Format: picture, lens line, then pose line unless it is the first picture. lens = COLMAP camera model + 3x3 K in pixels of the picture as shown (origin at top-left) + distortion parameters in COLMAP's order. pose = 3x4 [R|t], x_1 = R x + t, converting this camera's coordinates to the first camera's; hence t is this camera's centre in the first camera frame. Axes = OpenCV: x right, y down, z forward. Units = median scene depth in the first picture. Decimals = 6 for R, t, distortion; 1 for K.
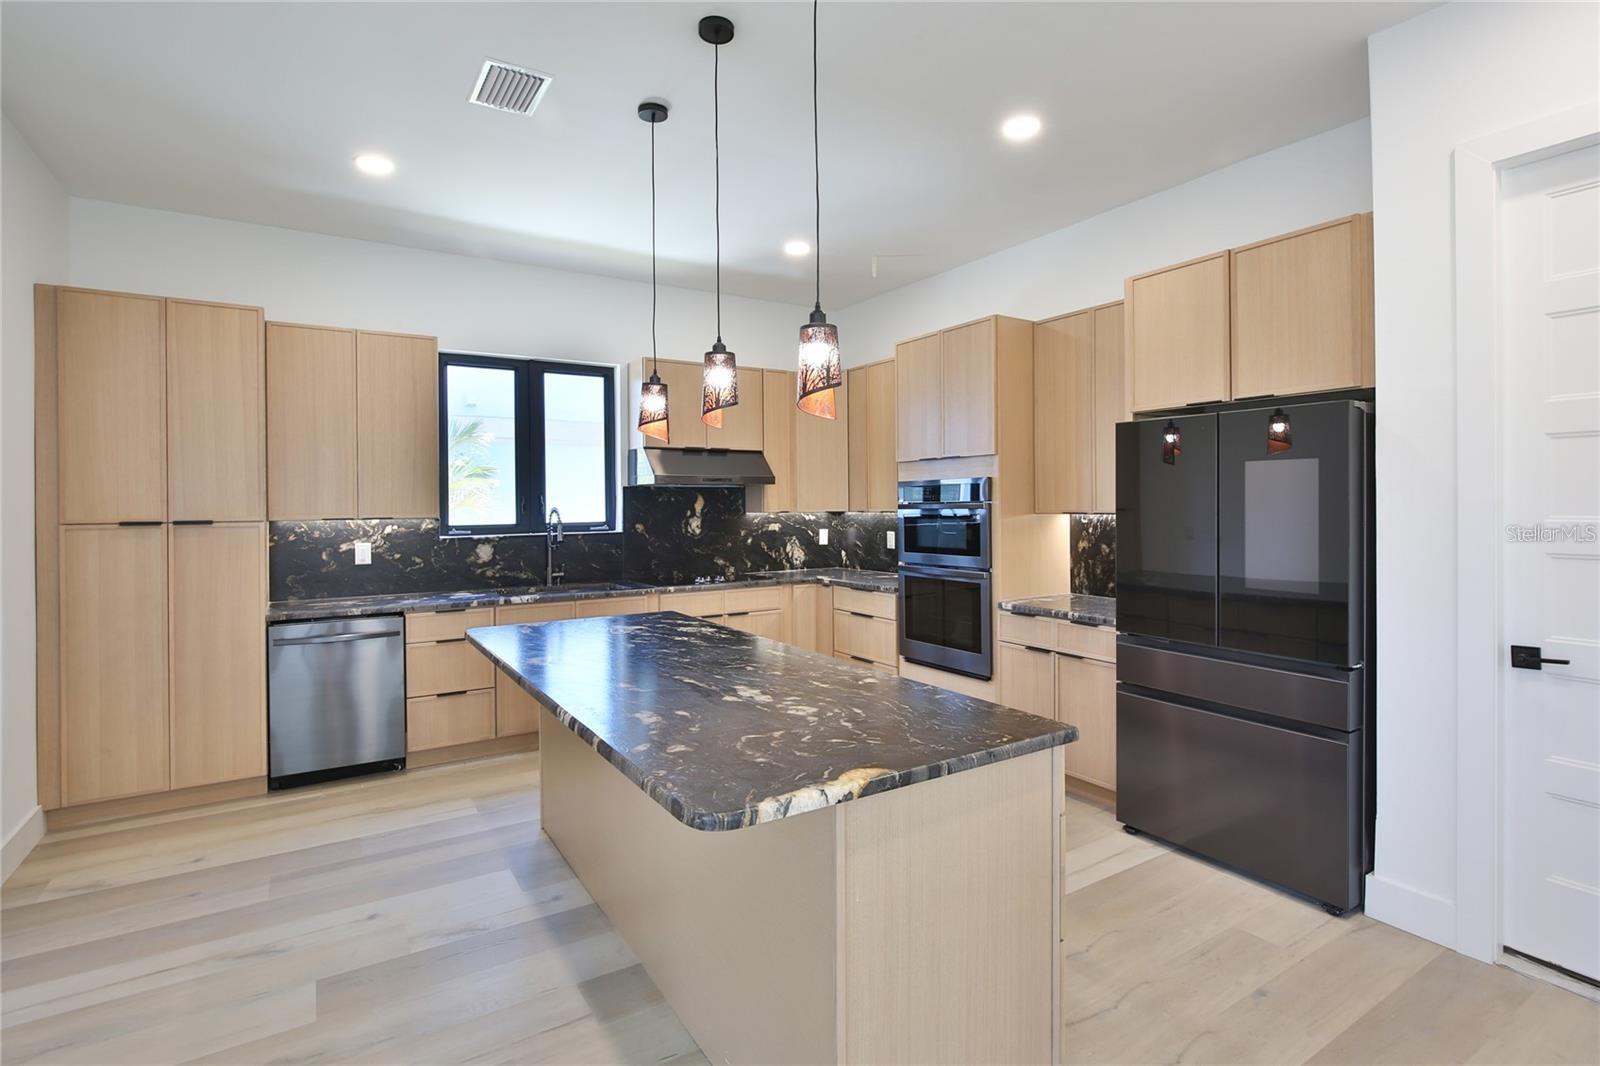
lens RADIAL K [[764.5, 0, 805.3], [0, 764.5, 504.9], [0, 0, 1]] dist [-0.000038, 0.000143]
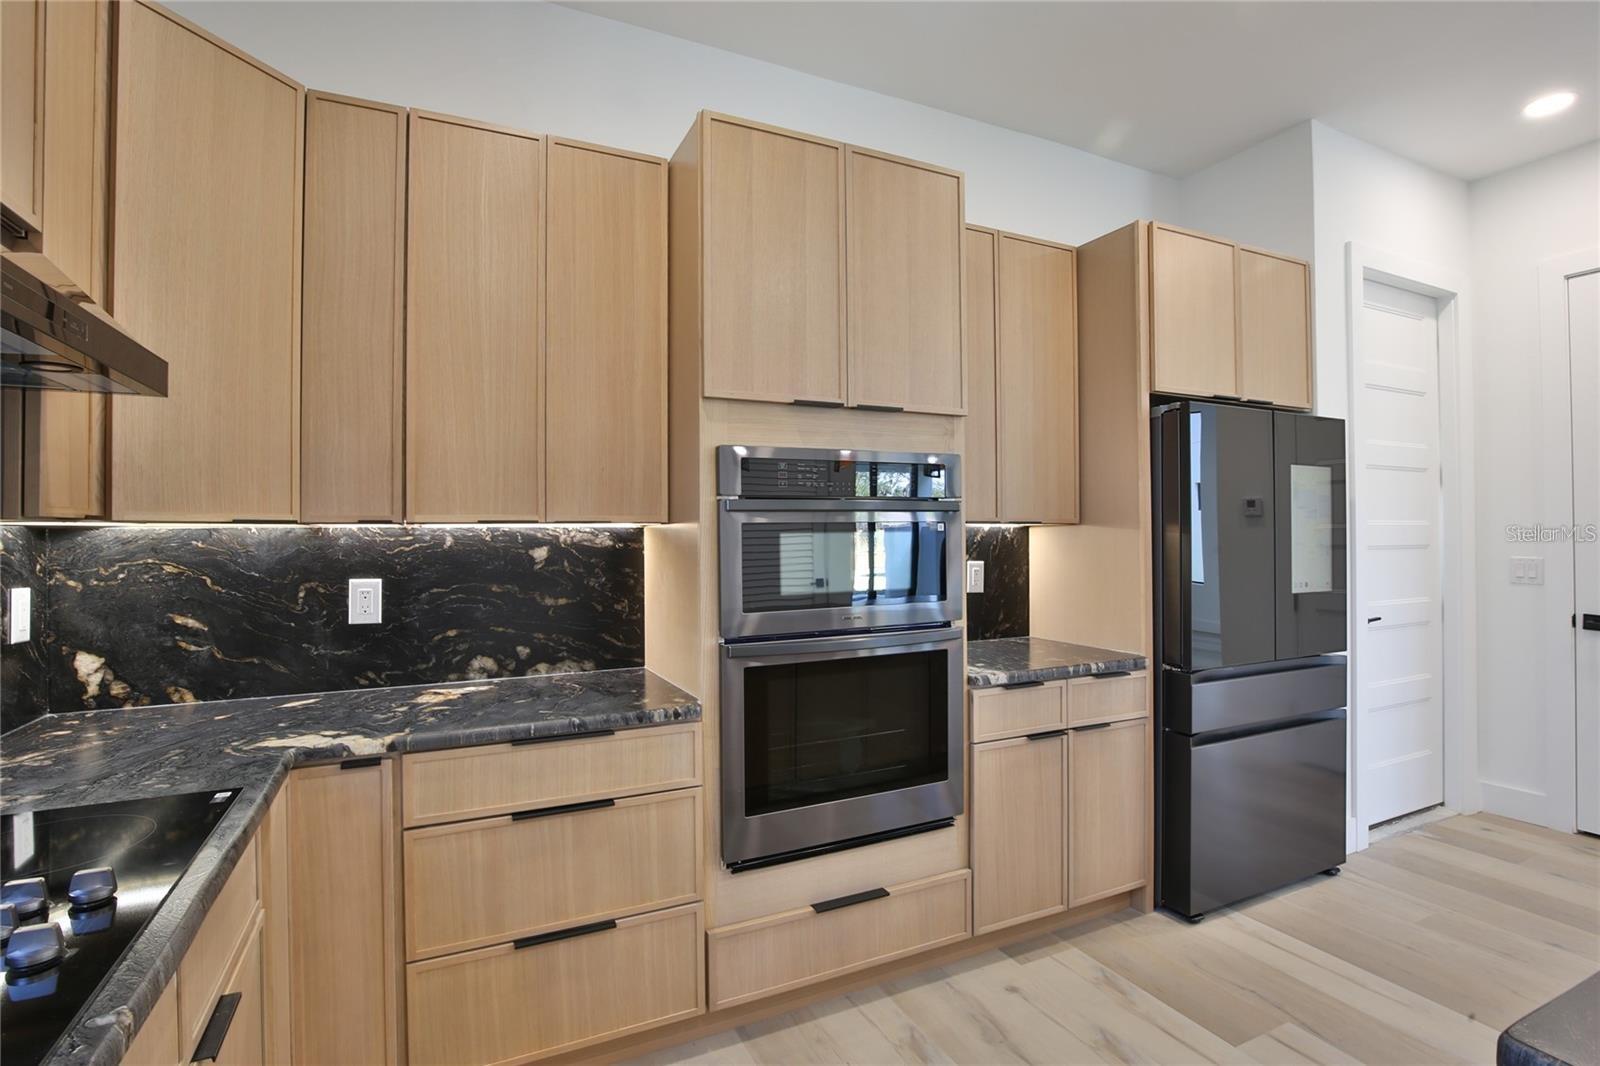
lens RADIAL K [[787.3, 0, 806.9], [0, 787.3, 524.1], [0, 0, 1]] dist [-0.023912, 0.000950]
pose [[0.111544, 0.017149, 0.993611, -0.289226], [0.005019, 0.999829, -0.017820, 0.020053], [-0.993747, 0.006975, 0.111439, 0.887630]]
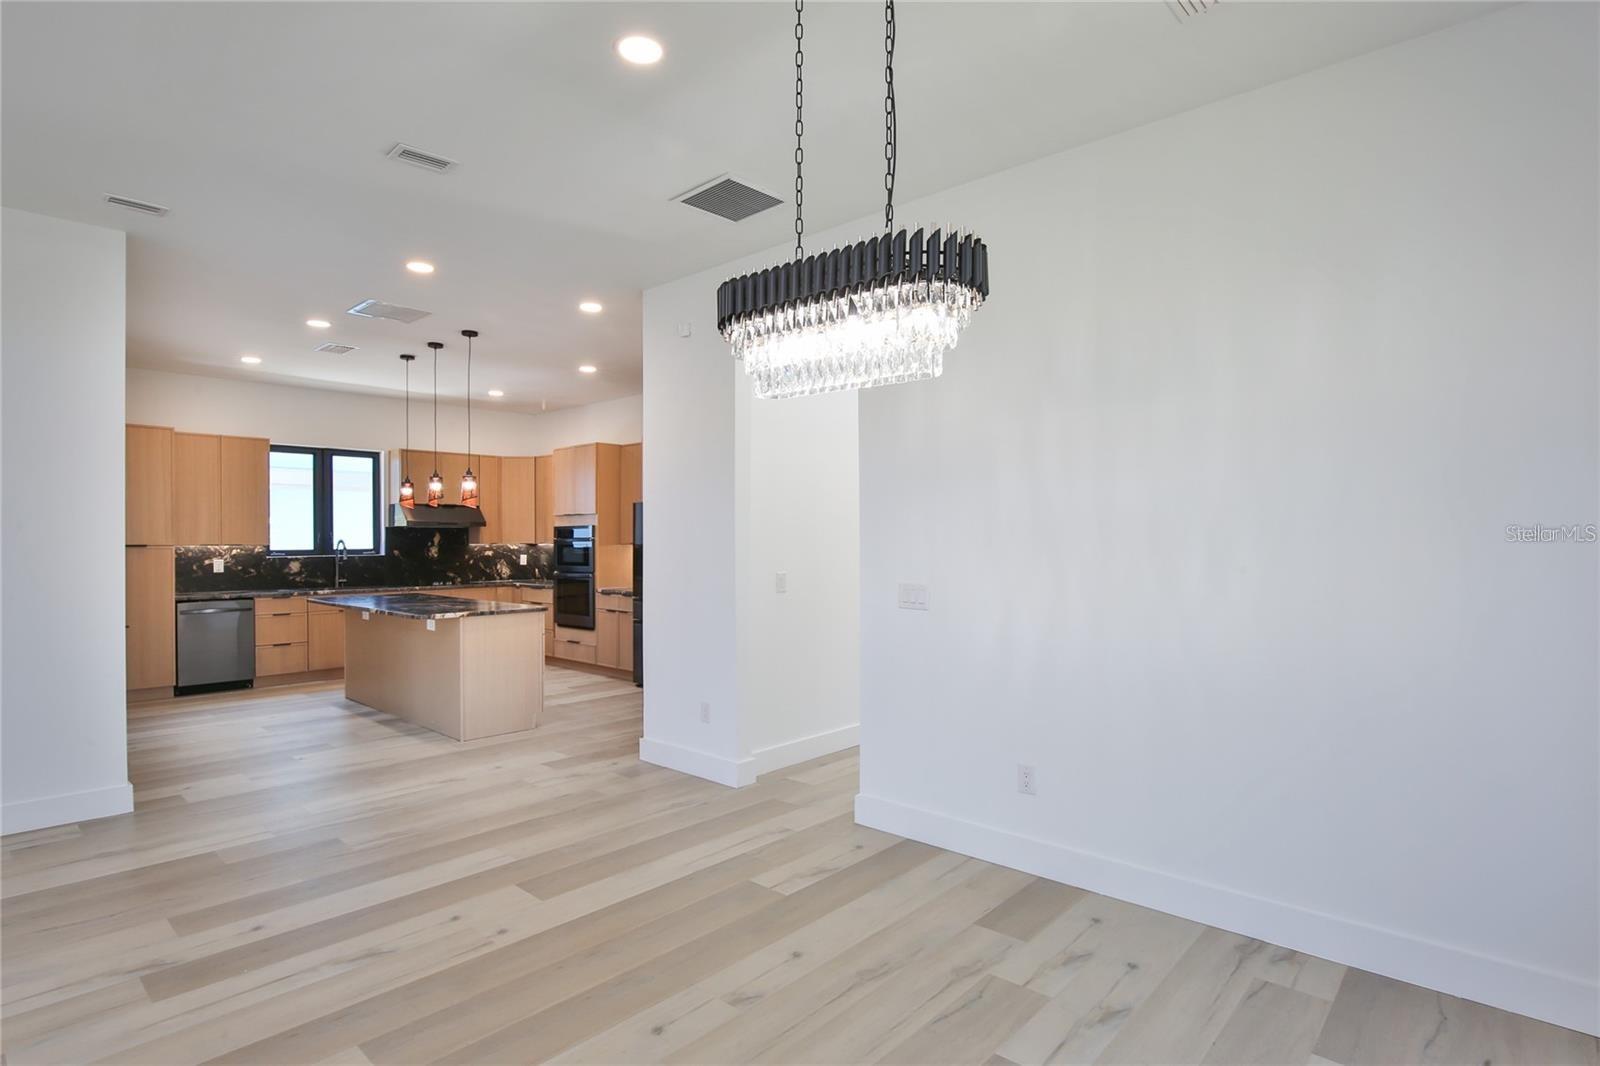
lens RADIAL K [[791.6, 0, 776.8], [0, 791.6, 542.0], [0, 0, 1]] dist [-0.000785, 0.000130]
pose [[0.970502, 0.005843, 0.241021, 0.177339], [-0.006043, 0.999982, 0.000090, 0.002929], [-0.241016, -0.001544, 0.970520, -0.906294]]
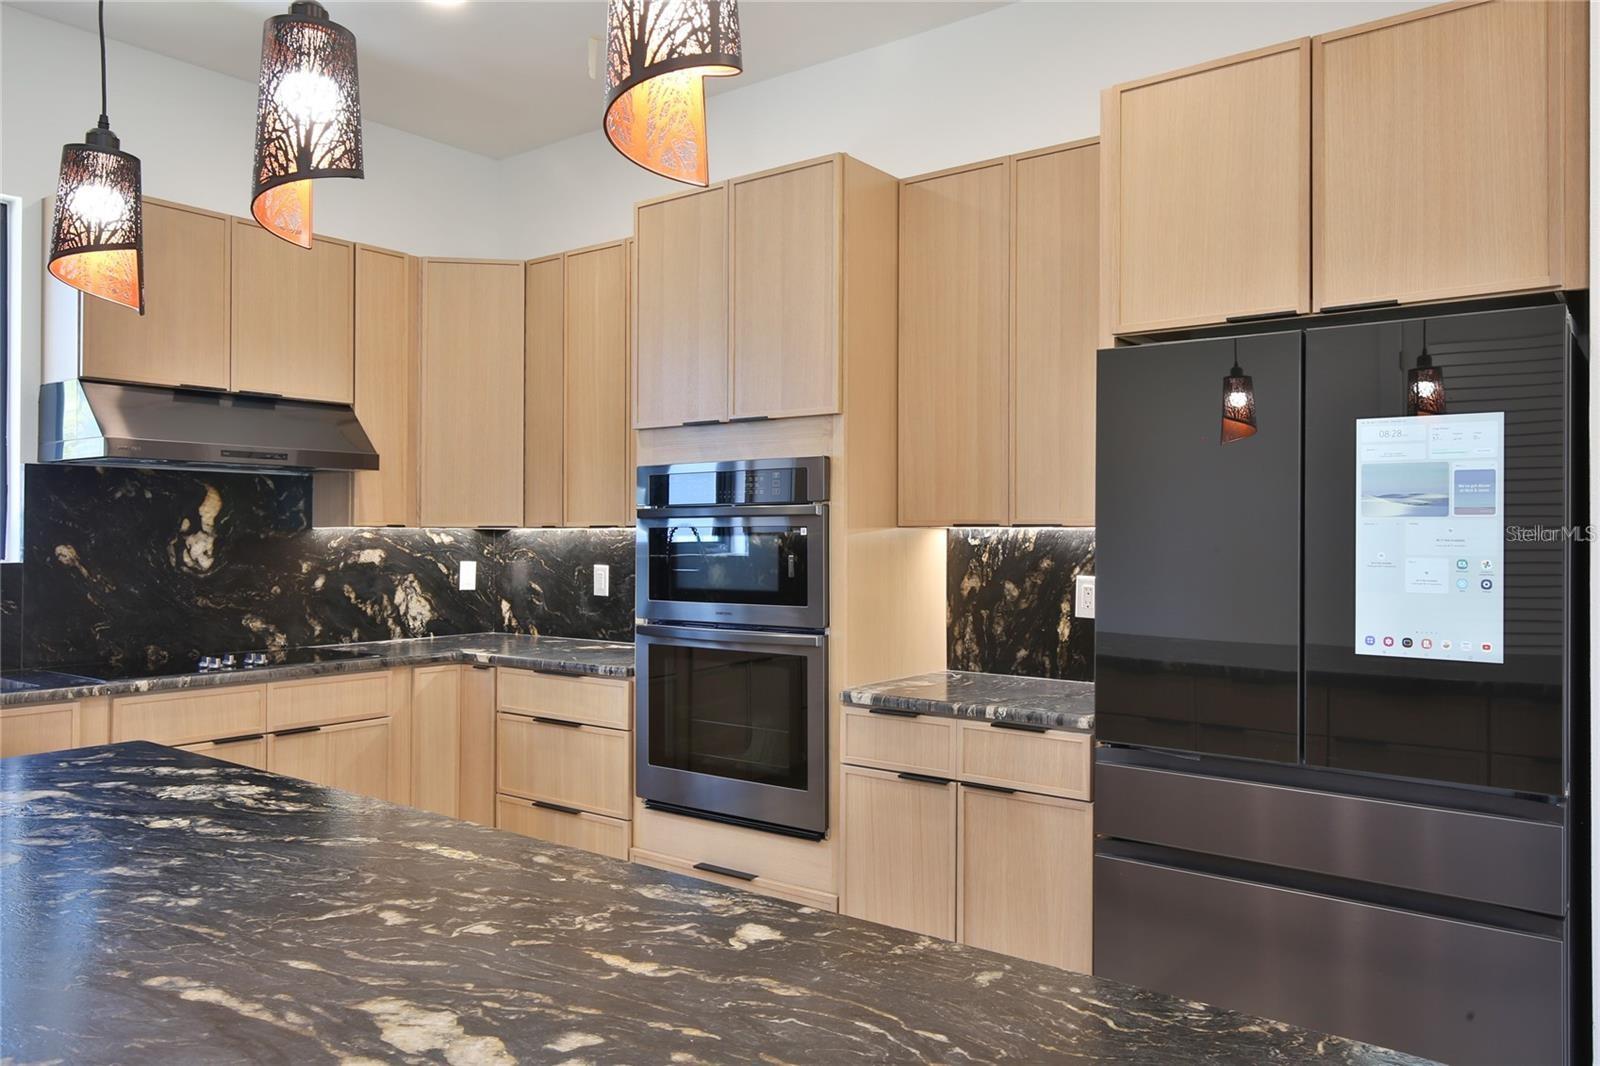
lens RADIAL K [[1134.1, 0, 800.1], [0, 1134.1, 524.7], [0, 0, 1]] dist [0.003958, 0.000826]
pose [[0.939077, 0.014922, 0.343383, -0.040027], [-0.010763, 0.999844, -0.014014, 0.019348], [-0.343539, 0.009465, 0.939091, 0.225348]]
